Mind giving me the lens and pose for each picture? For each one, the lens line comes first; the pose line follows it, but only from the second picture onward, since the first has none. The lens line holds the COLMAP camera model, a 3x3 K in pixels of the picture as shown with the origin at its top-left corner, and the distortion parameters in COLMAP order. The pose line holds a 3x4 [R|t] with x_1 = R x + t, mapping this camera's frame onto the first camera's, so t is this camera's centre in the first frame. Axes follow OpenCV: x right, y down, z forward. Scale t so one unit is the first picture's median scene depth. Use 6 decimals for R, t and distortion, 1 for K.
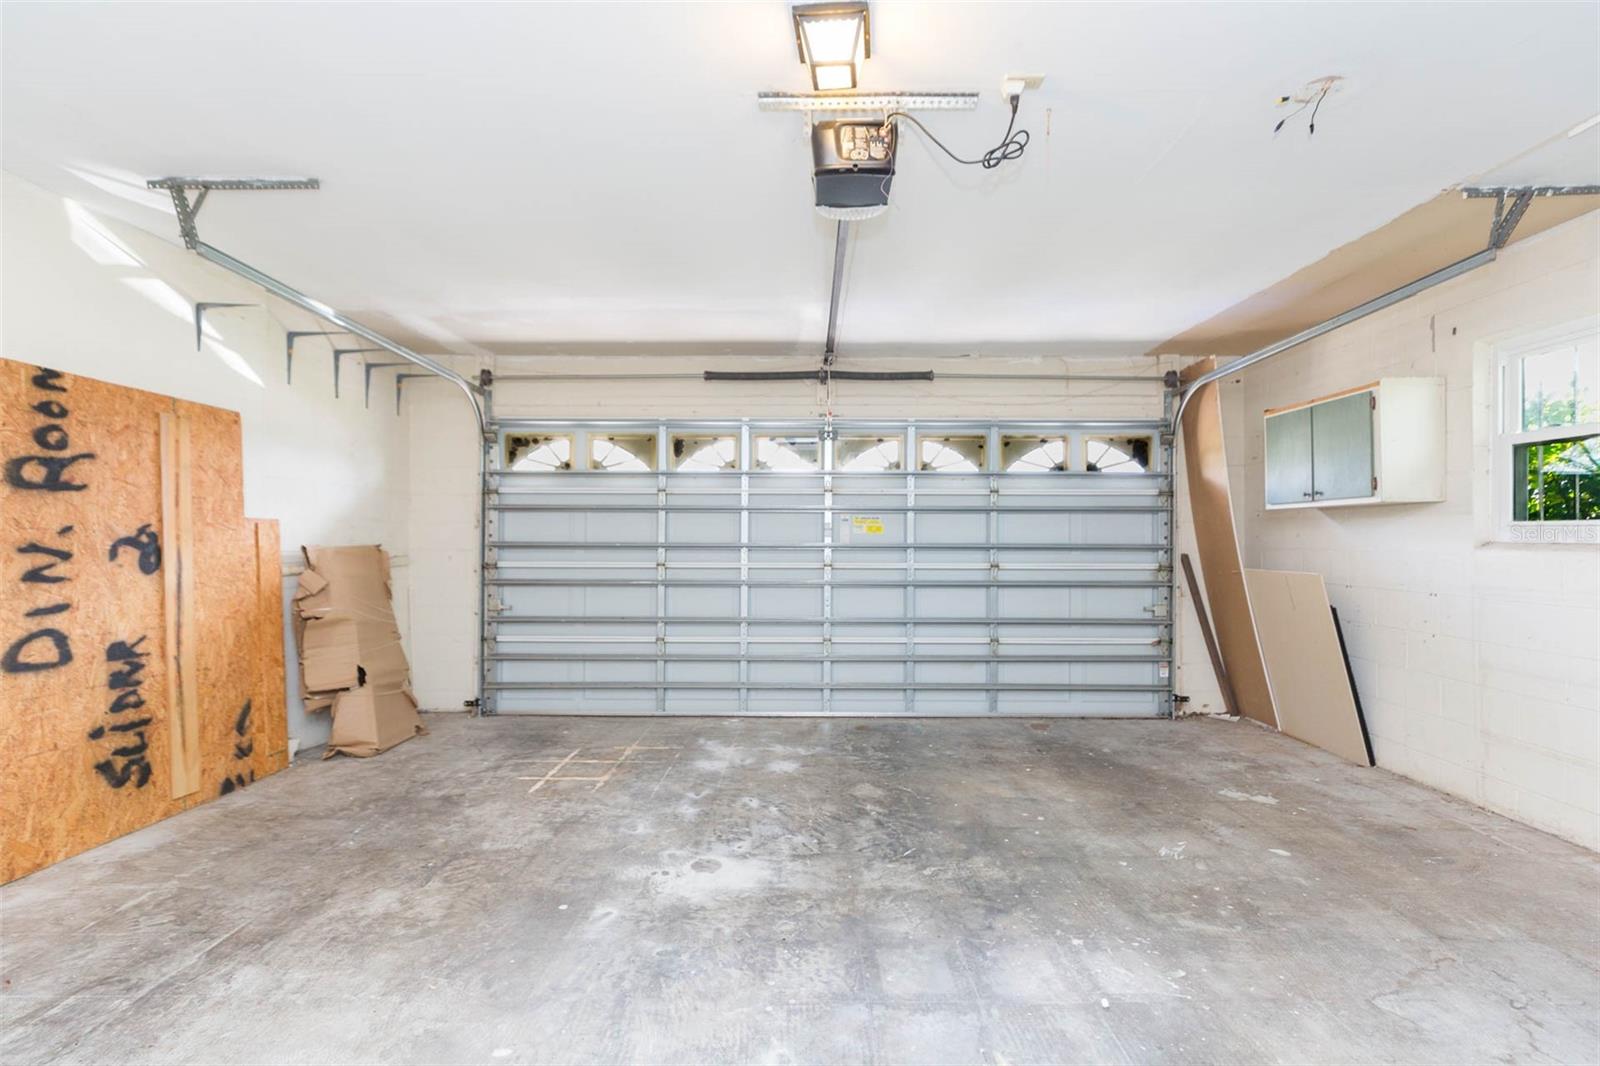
lens RADIAL K [[708.8, 0, 812.1], [0, 708.8, 529.4], [0, 0, 1]] dist [0.003138, 0.000680]
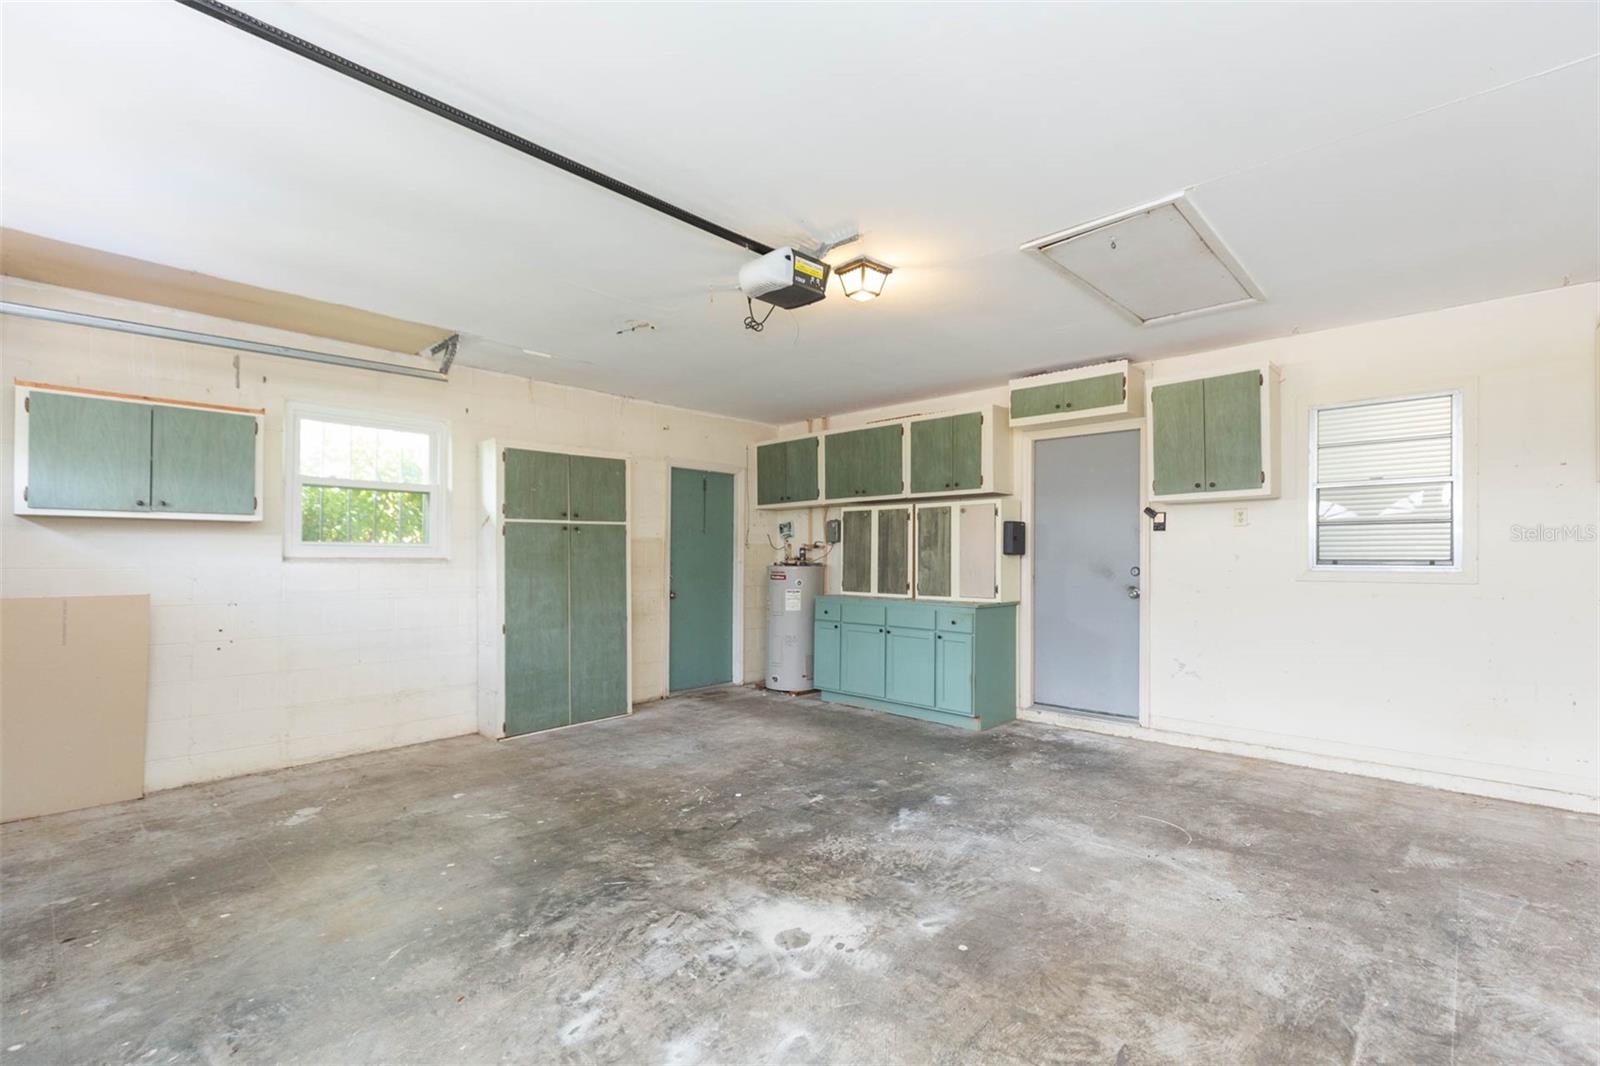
lens RADIAL K [[729.1, 0, 802.8], [0, 729.1, 544.5], [0, 0, 1]] dist [-0.000695, 0.000175]
pose [[-0.722381, 0.011760, 0.691395, -0.744339], [-0.009059, 0.999609, -0.026468, 0.026508], [-0.691435, -0.025383, -0.721992, 1.588897]]
